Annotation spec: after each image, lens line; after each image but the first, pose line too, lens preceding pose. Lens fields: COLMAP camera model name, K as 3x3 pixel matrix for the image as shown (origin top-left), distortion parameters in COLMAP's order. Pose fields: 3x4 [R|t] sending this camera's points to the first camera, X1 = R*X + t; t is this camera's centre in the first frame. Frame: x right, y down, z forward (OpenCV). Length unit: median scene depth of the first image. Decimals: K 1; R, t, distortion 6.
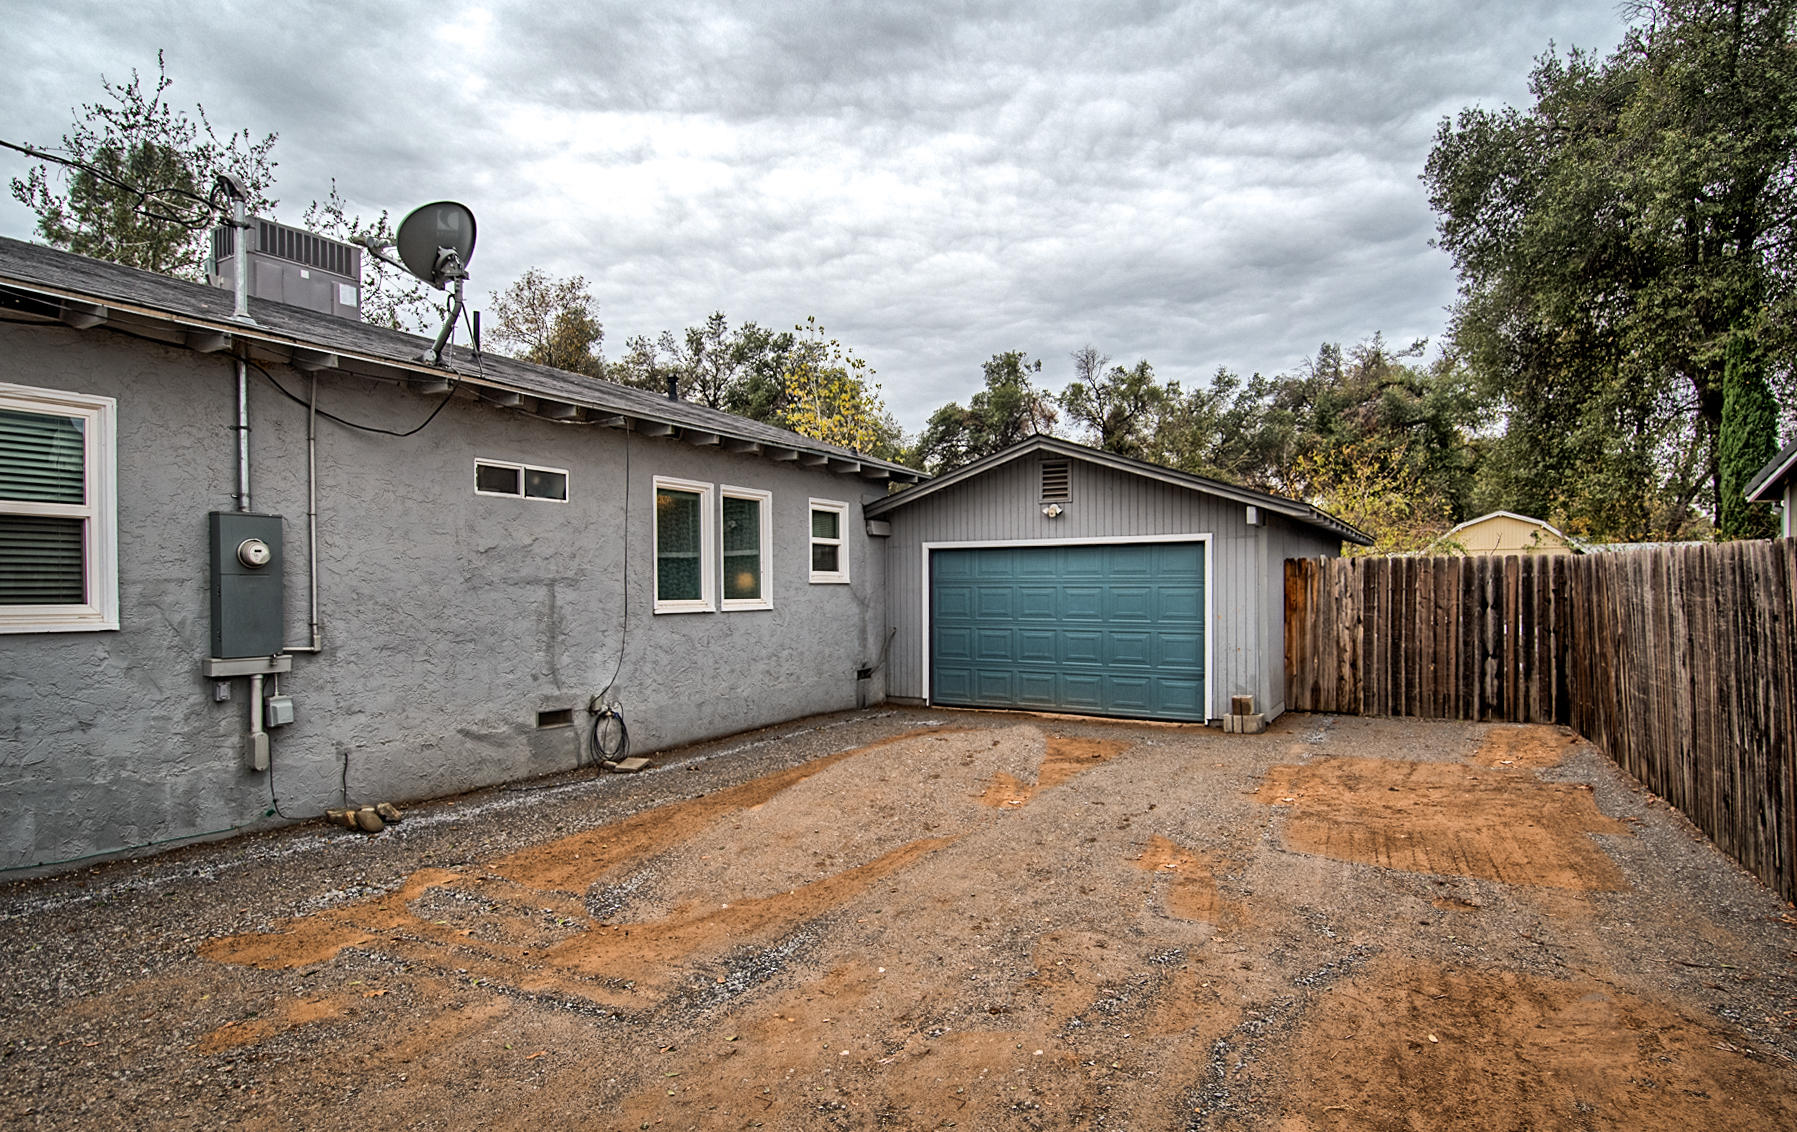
lens RADIAL K [[1068.7, 0, 897.2], [0, 1068.7, 601.7], [0, 0, 1]] dist [0.004923, 0.000391]
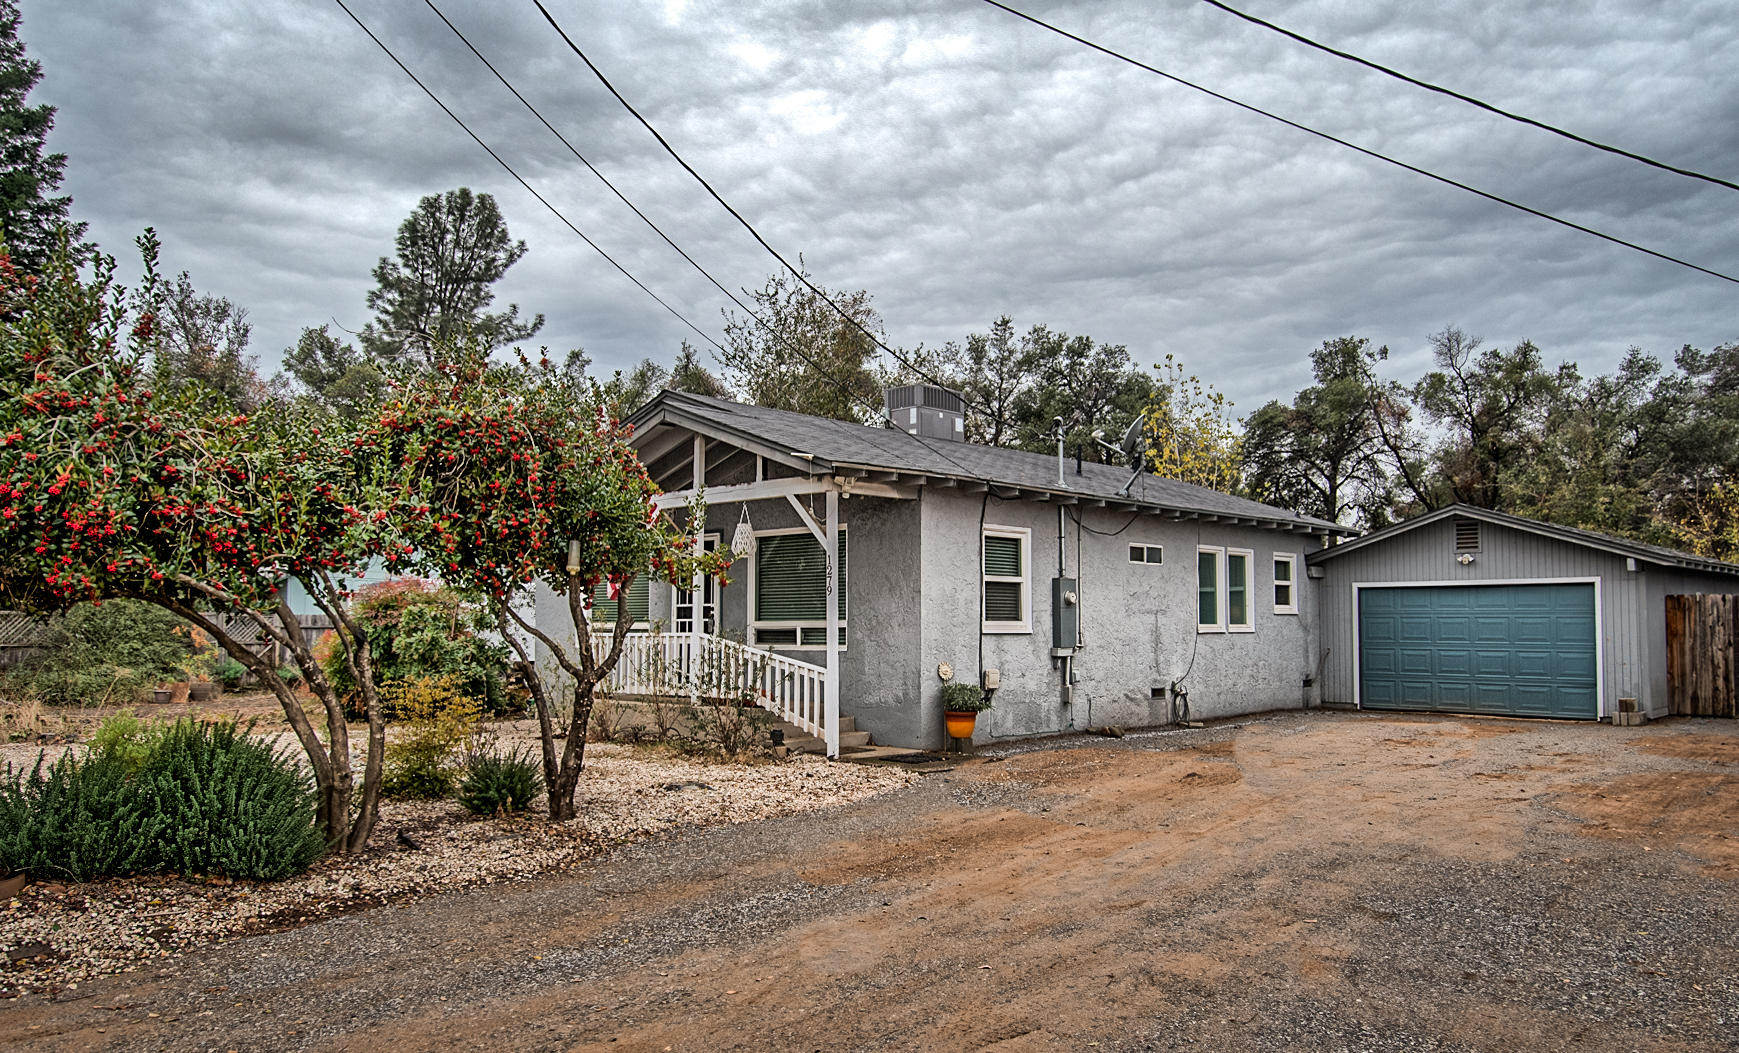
lens RADIAL K [[1215.0, 0, 868.5], [0, 1215.0, 577.1], [0, 0, 1]] dist [0.025279, -0.043846]
pose [[0.963474, -0.005935, -0.267737, -0.156597], [-0.007266, 0.998807, -0.048288, 0.014407], [0.267705, 0.048470, 0.962281, -0.622590]]
